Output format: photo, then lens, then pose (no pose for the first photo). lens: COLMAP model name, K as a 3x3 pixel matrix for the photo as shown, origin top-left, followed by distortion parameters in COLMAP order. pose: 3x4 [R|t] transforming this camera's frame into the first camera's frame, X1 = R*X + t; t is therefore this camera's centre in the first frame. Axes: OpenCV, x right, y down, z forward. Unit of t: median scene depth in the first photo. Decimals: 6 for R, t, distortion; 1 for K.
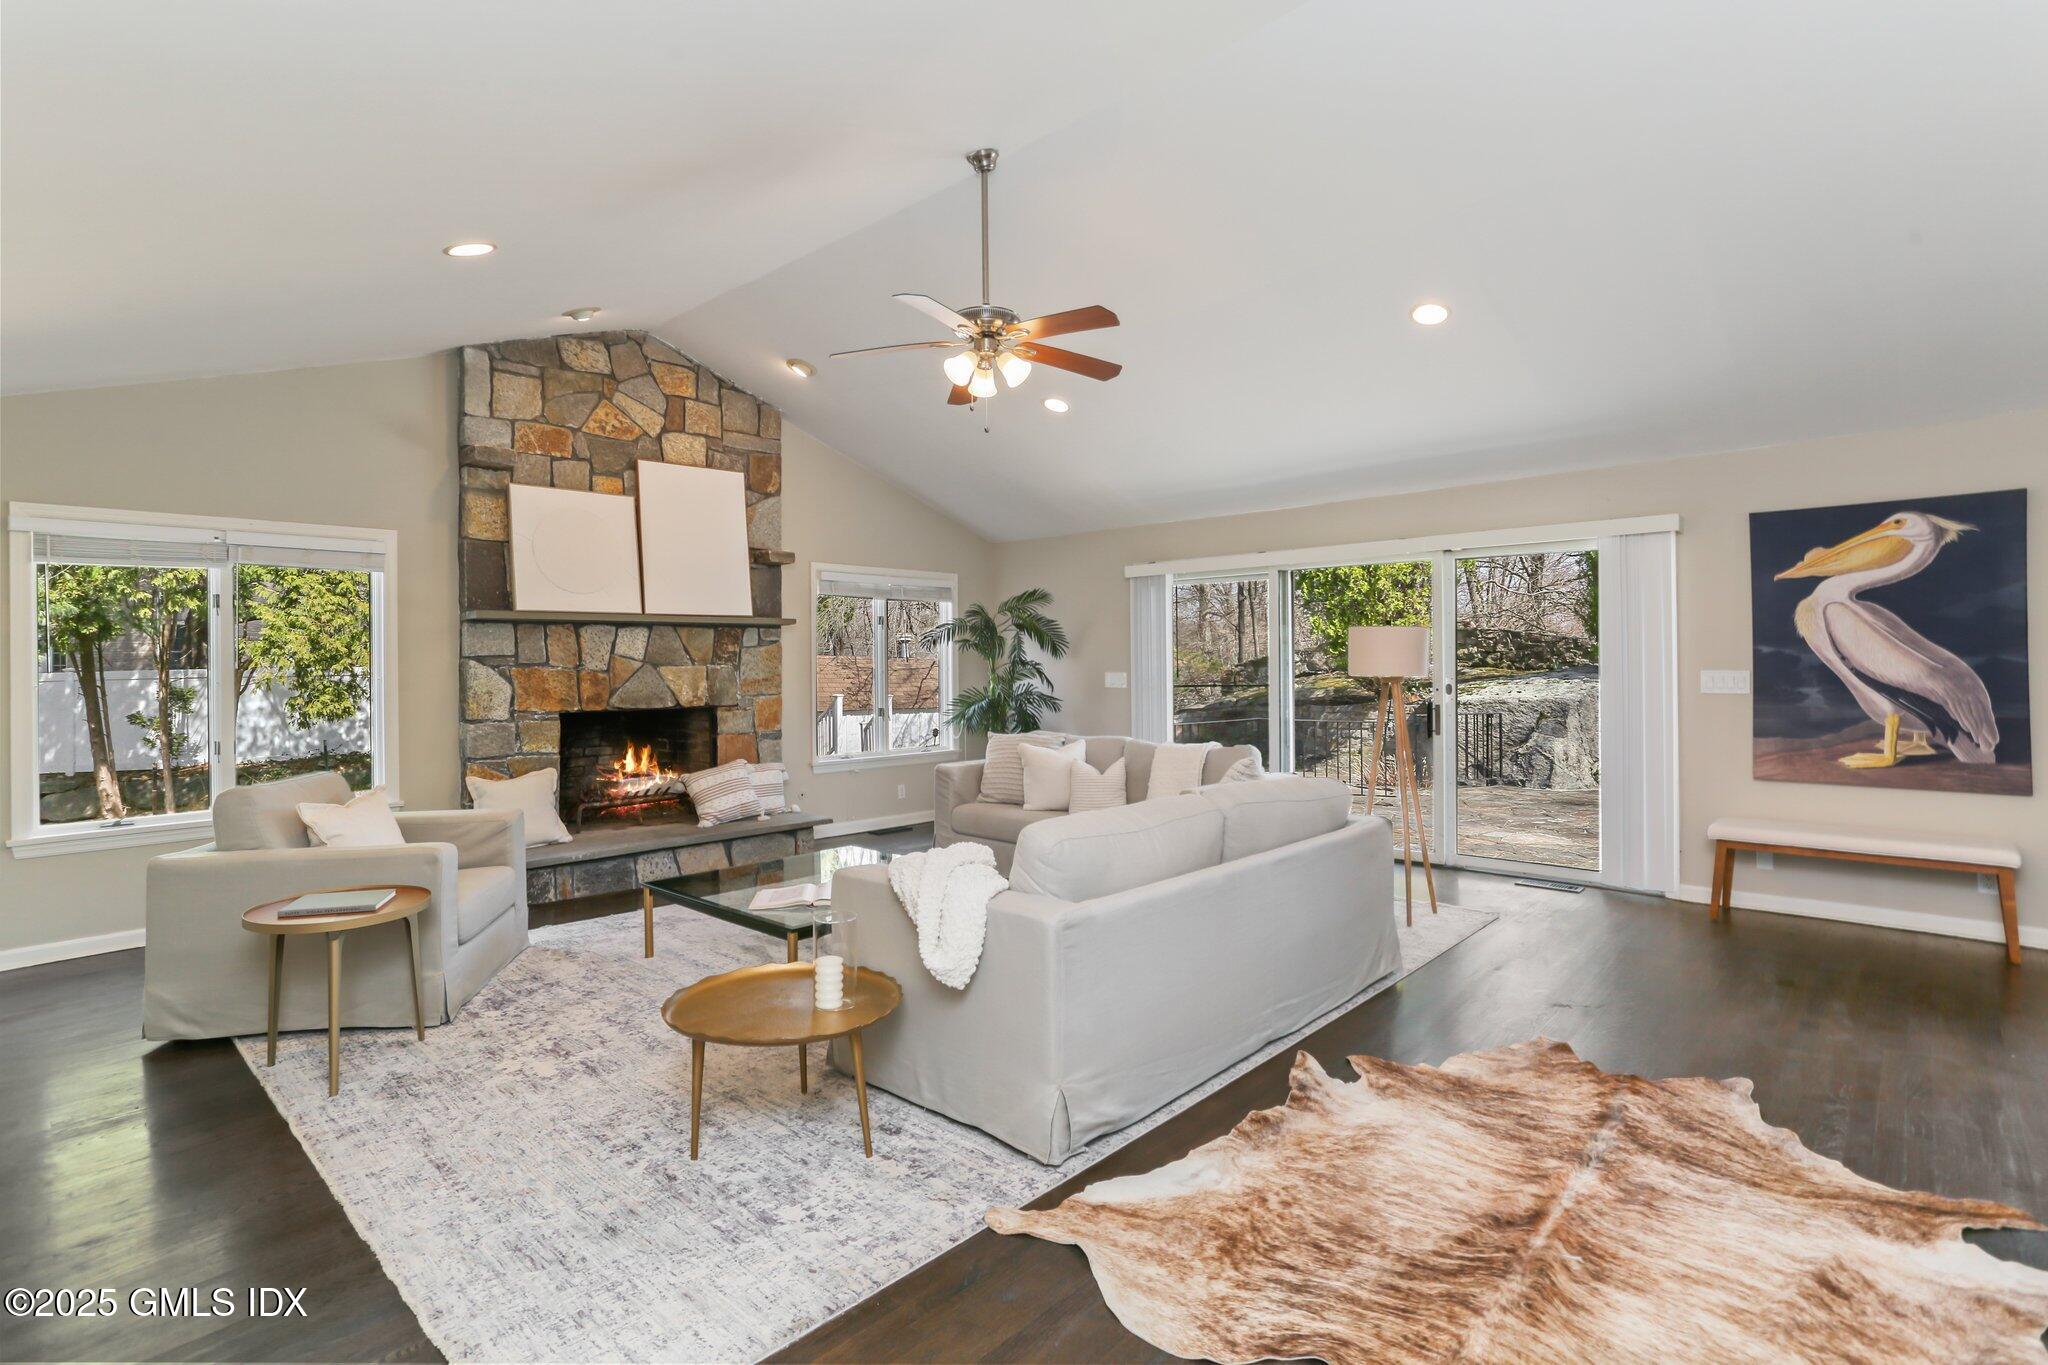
lens RADIAL K [[994.5, 0, 1026.0], [0, 994.5, 672.7], [0, 0, 1]] dist [-0.031370, 0.003825]
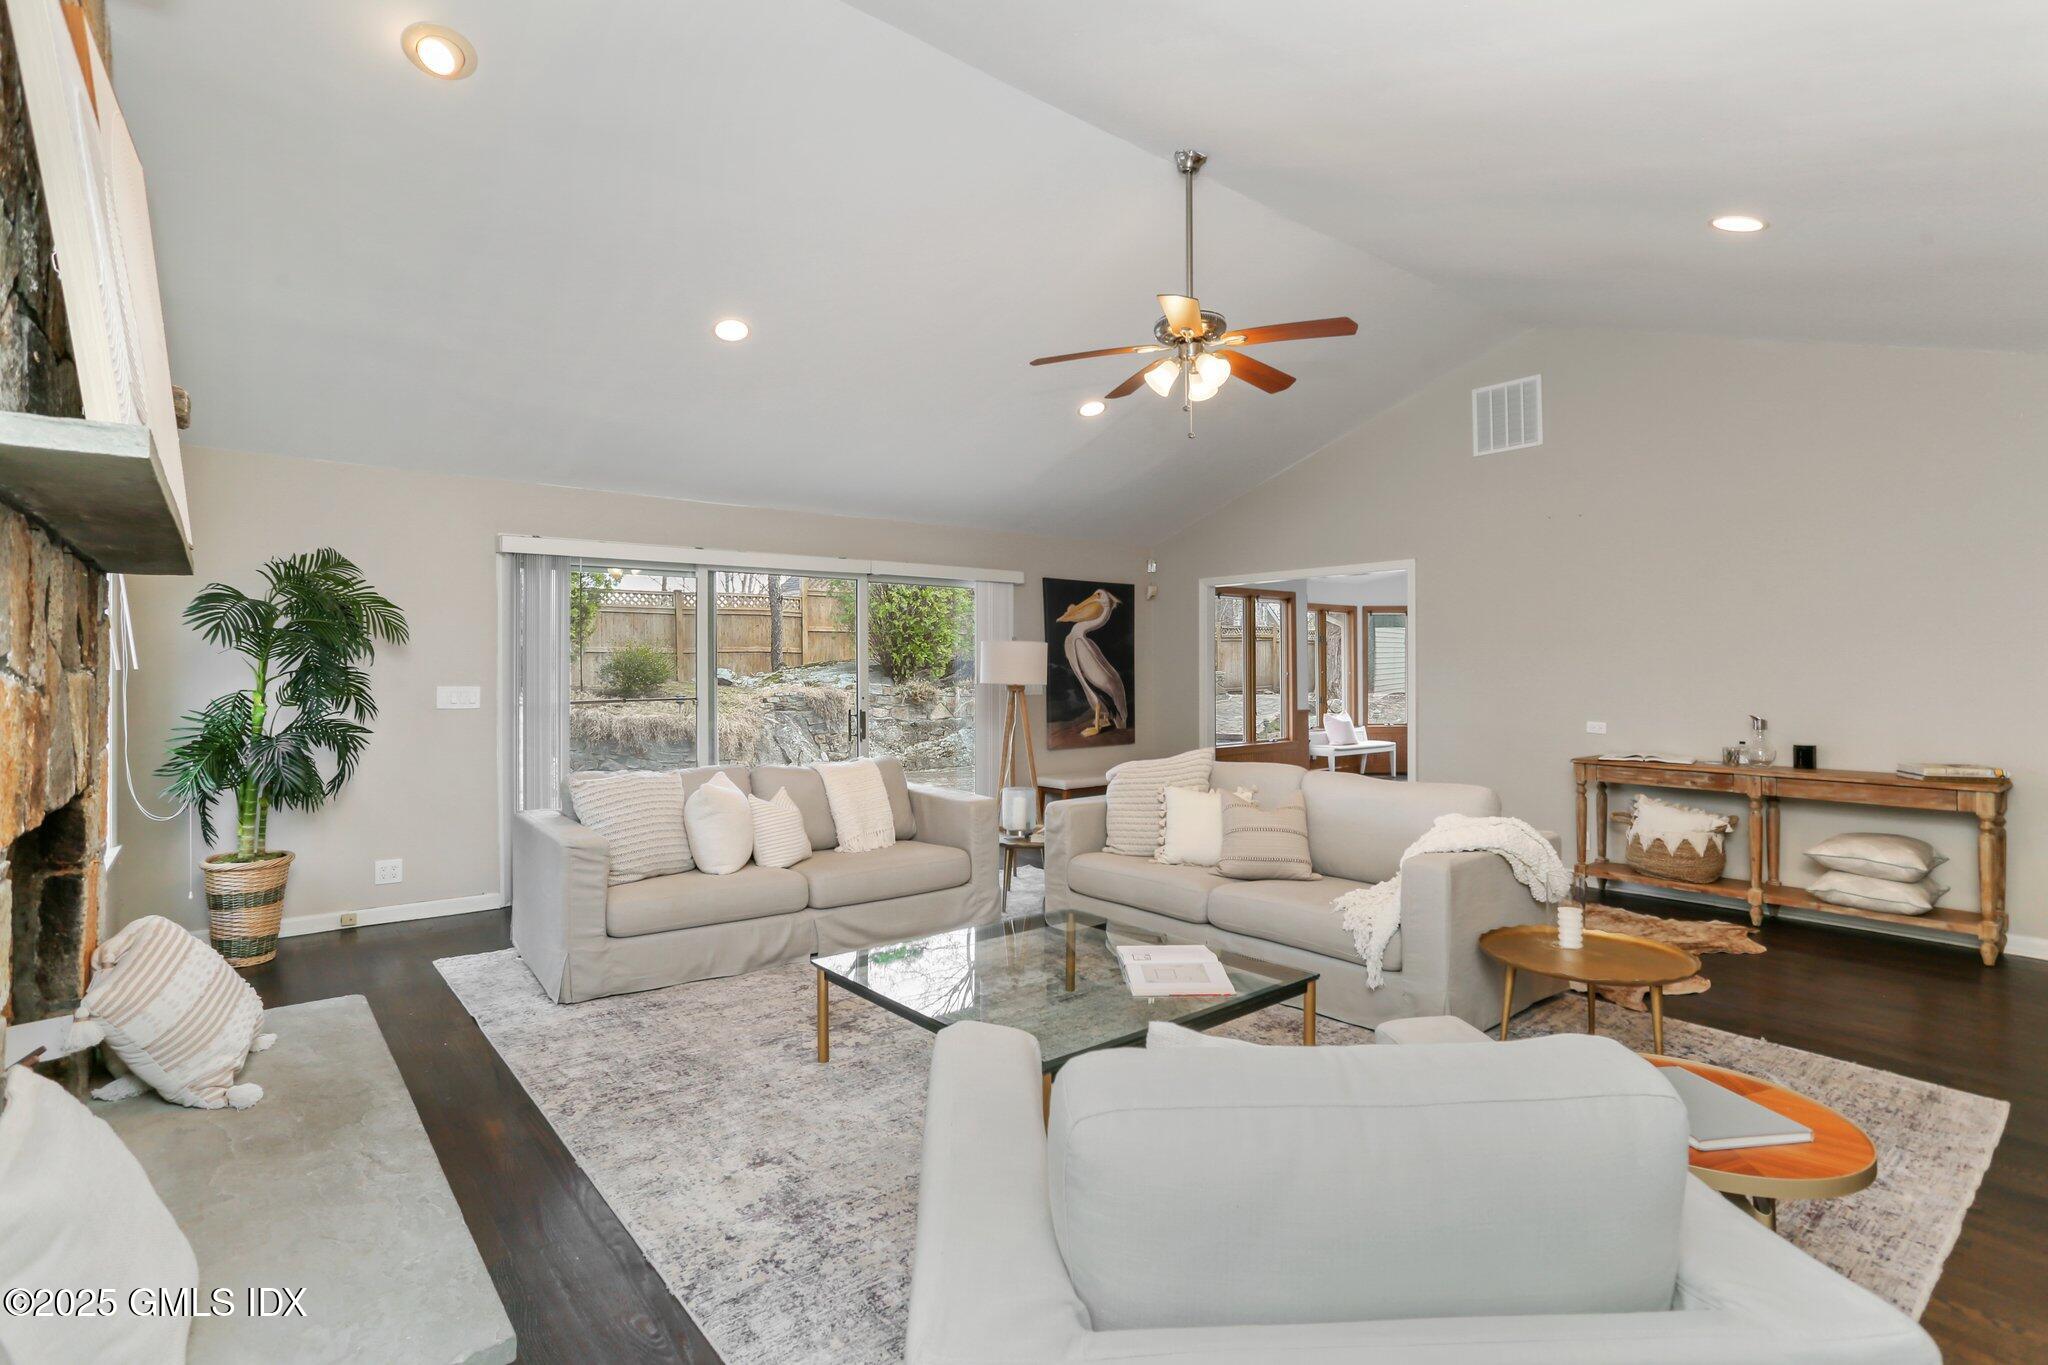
lens RADIAL K [[994.5, 0, 1026.2], [0, 994.5, 675.5], [0, 0, 1]] dist [-0.031370, 0.003825]
pose [[0.129363, 0.002042, 0.991595, -0.885888], [0.007975, 0.999963, -0.003099, -0.003977], [-0.991565, 0.008309, 0.129342, 0.889378]]
